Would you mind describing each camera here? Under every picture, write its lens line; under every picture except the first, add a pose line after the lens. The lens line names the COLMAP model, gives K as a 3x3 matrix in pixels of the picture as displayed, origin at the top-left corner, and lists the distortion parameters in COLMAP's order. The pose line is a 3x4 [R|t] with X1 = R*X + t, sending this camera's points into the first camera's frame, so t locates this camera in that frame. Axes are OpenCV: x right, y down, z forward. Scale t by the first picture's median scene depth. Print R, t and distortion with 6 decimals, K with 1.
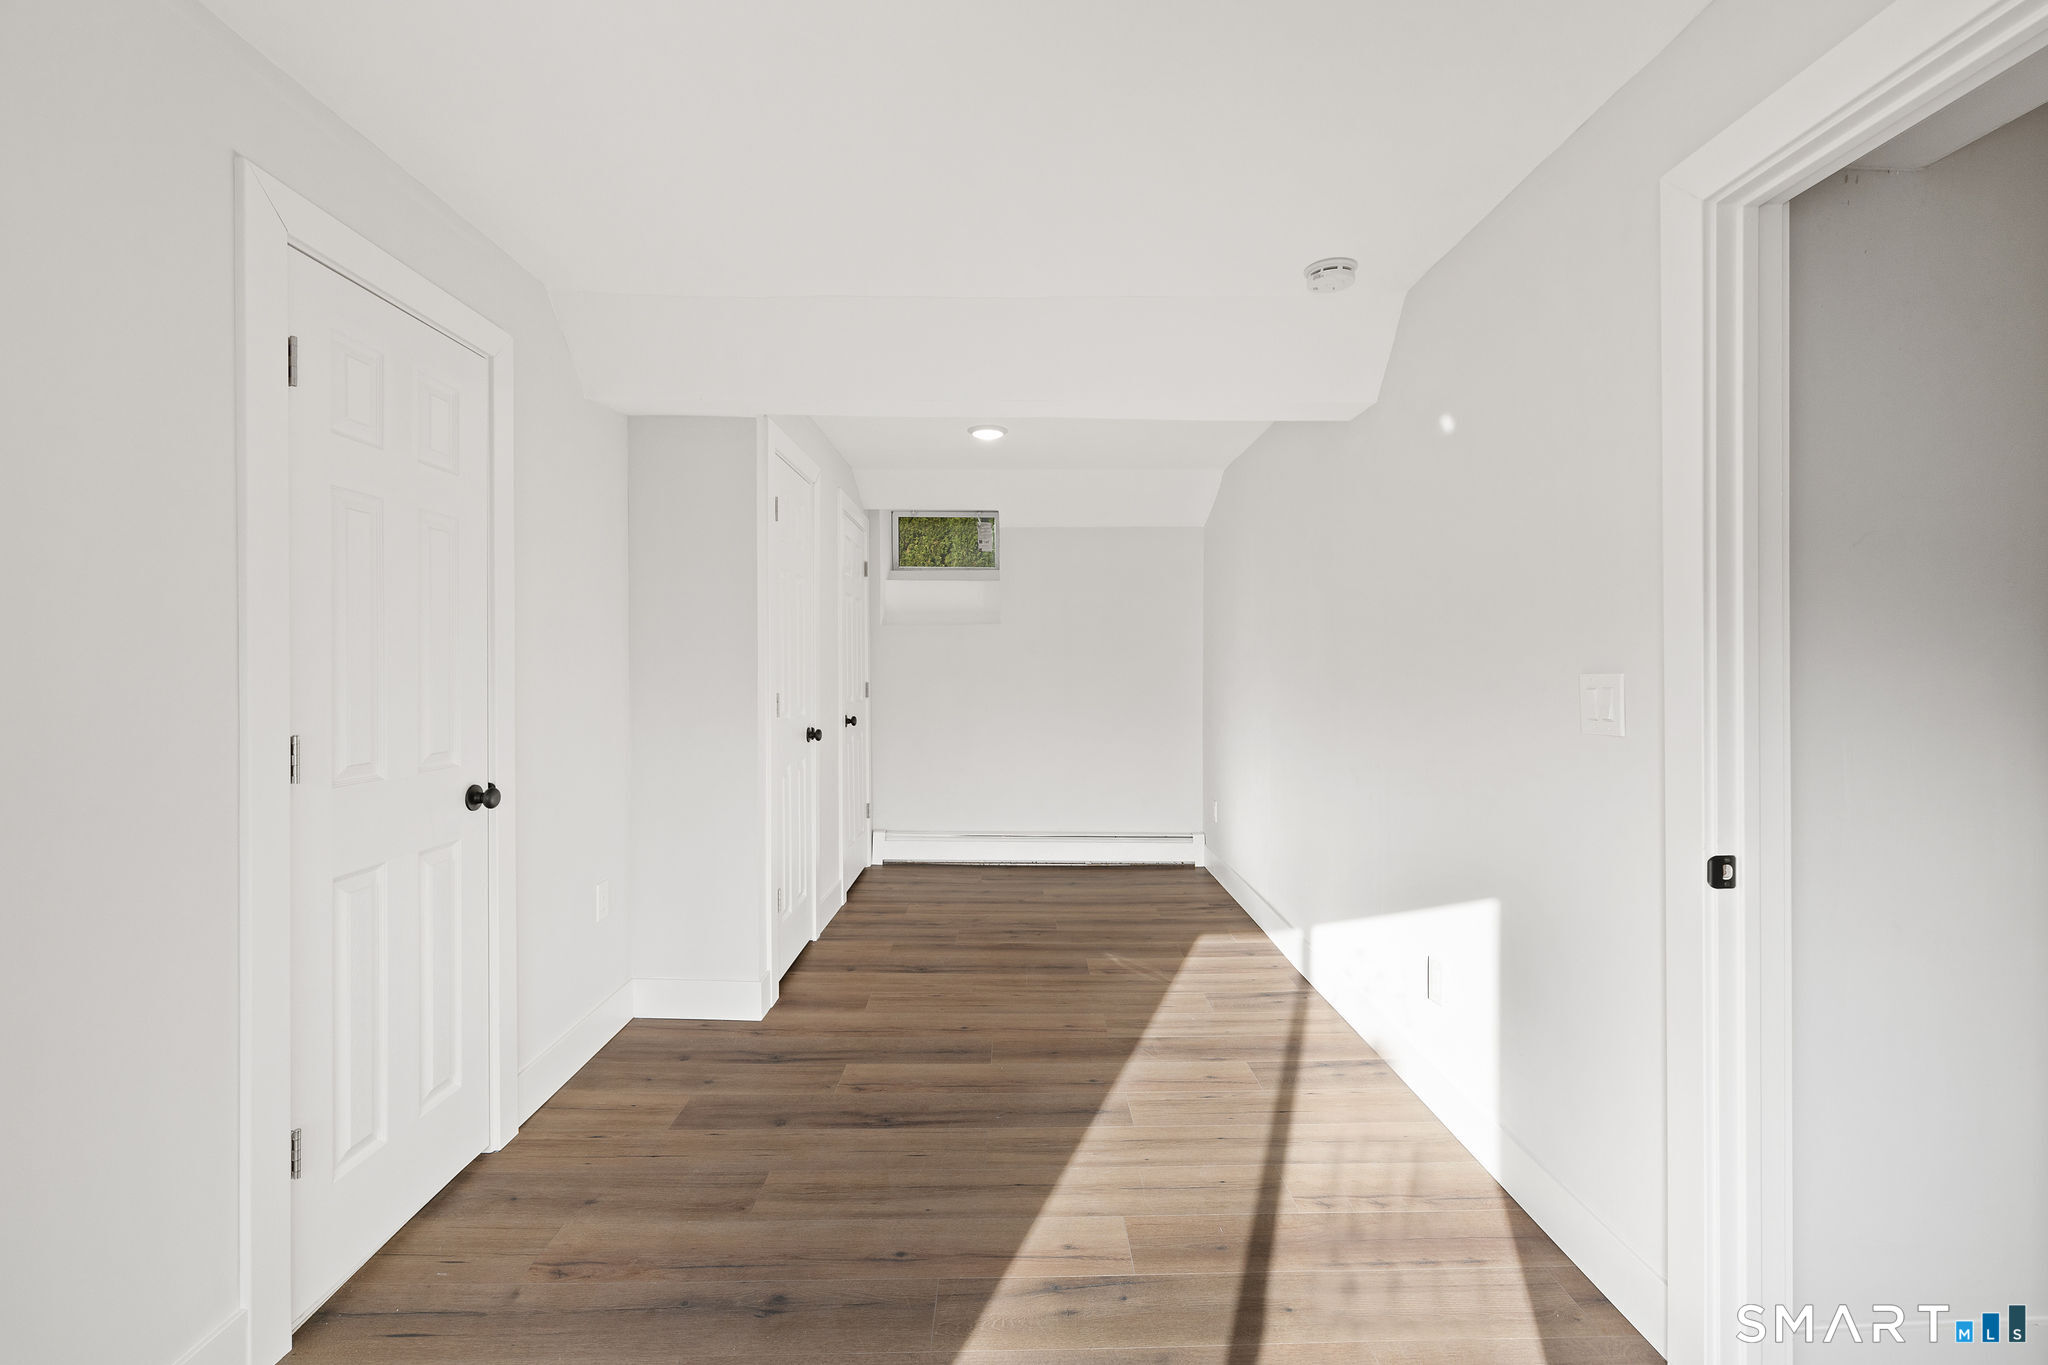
lens RADIAL K [[882.4, 0, 1018.4], [0, 882.4, 669.3], [0, 0, 1]] dist [-0.002764, 0.000219]
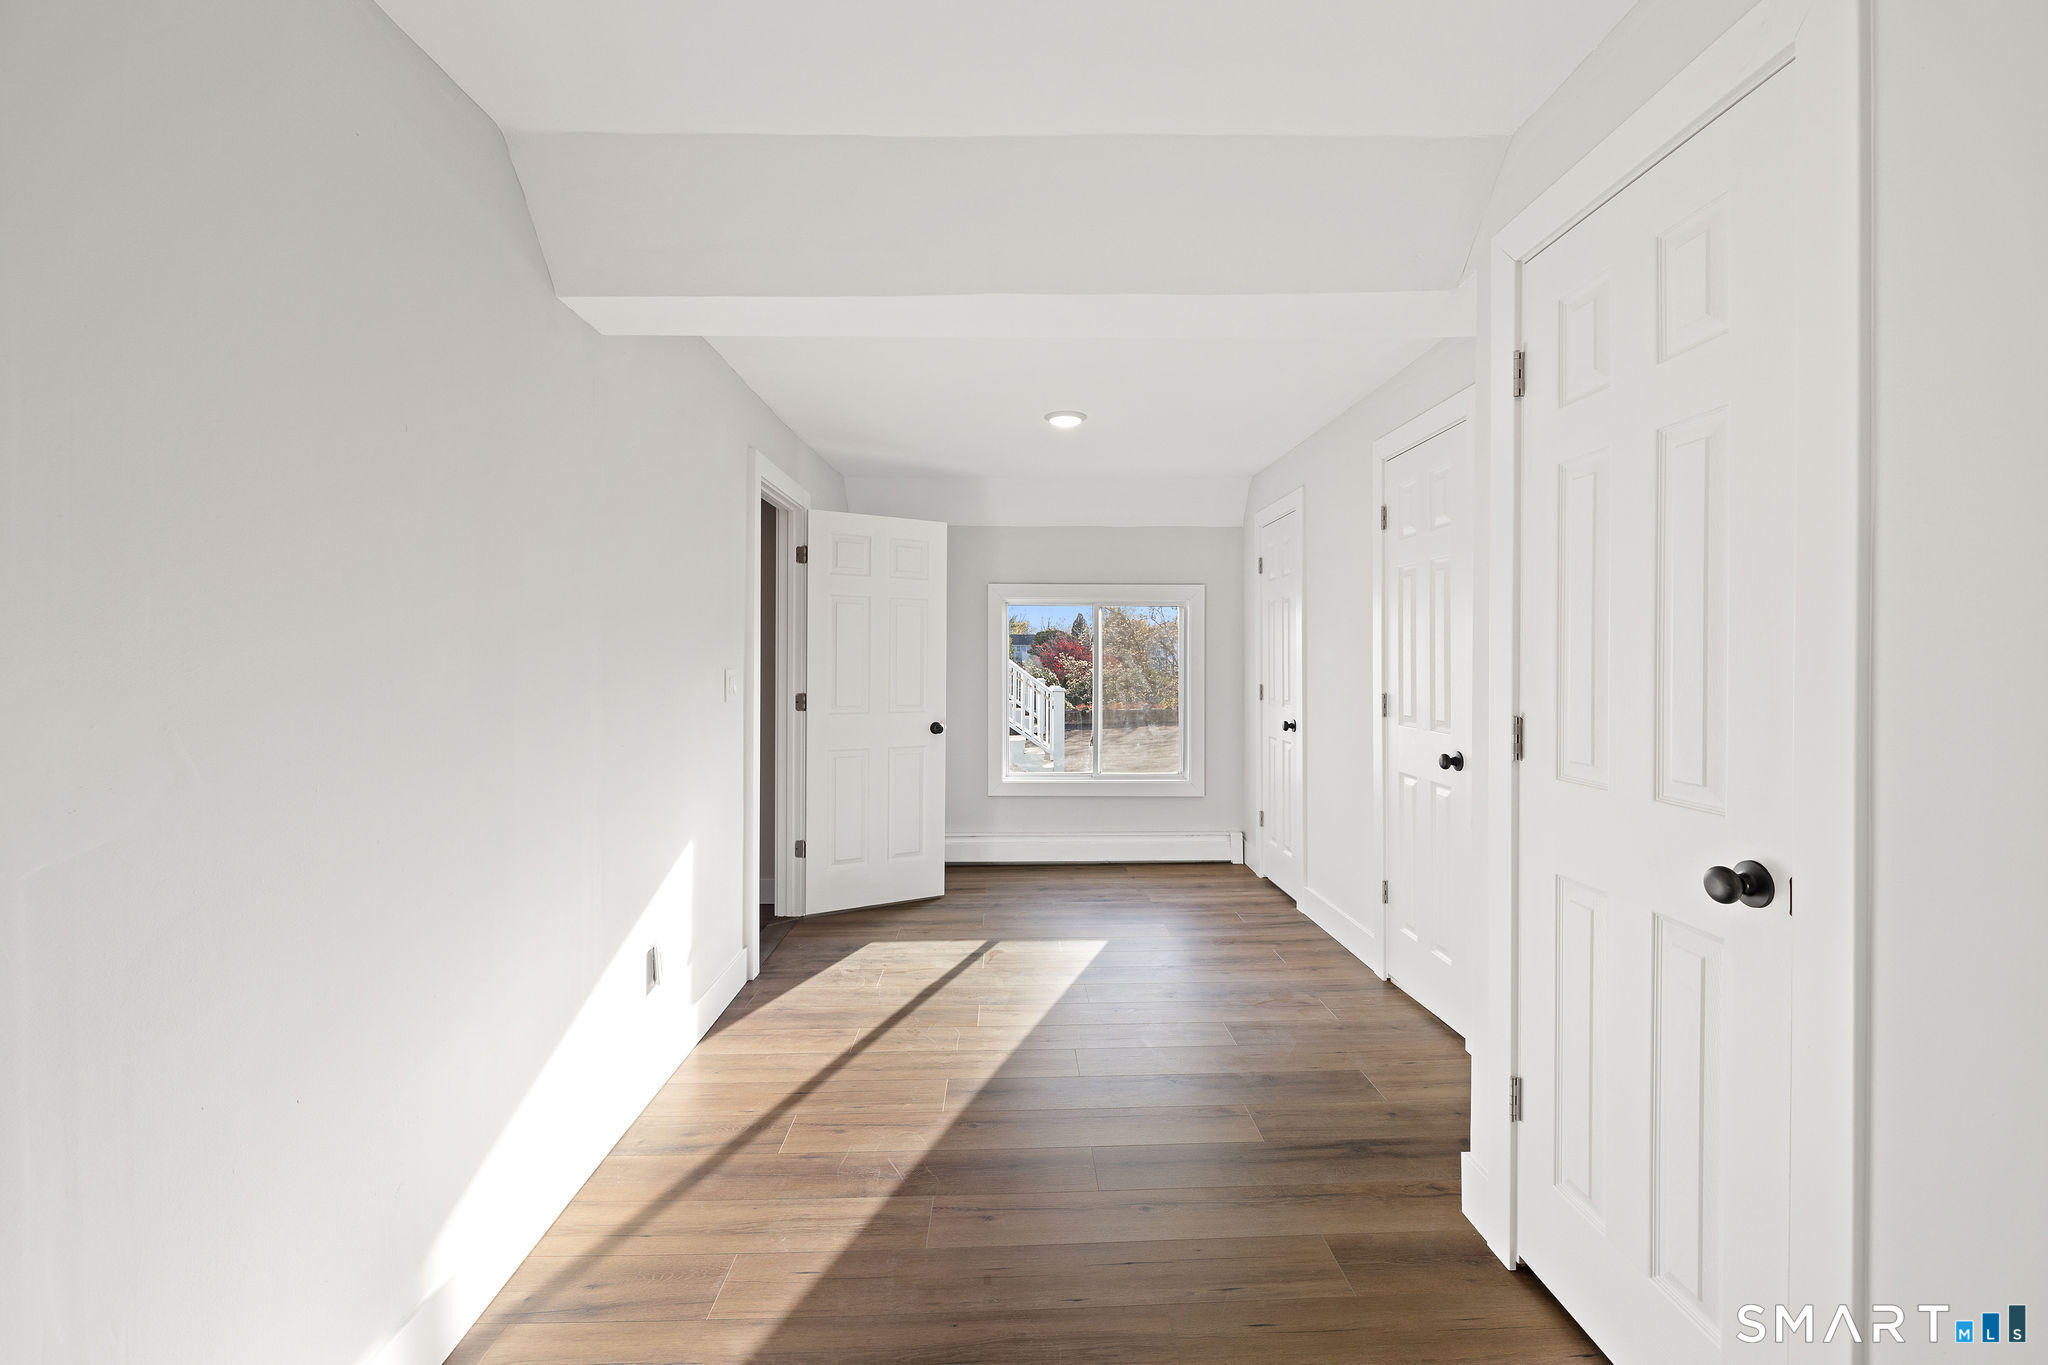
lens RADIAL K [[882.4, 0, 1027.8], [0, 882.4, 670.7], [0, 0, 1]] dist [-0.002764, 0.000219]
pose [[-0.999841, 0.005633, -0.016906, 0.044834], [0.005290, 0.999781, 0.020243, -0.018616], [0.017016, 0.020150, -0.999652, 1.976464]]
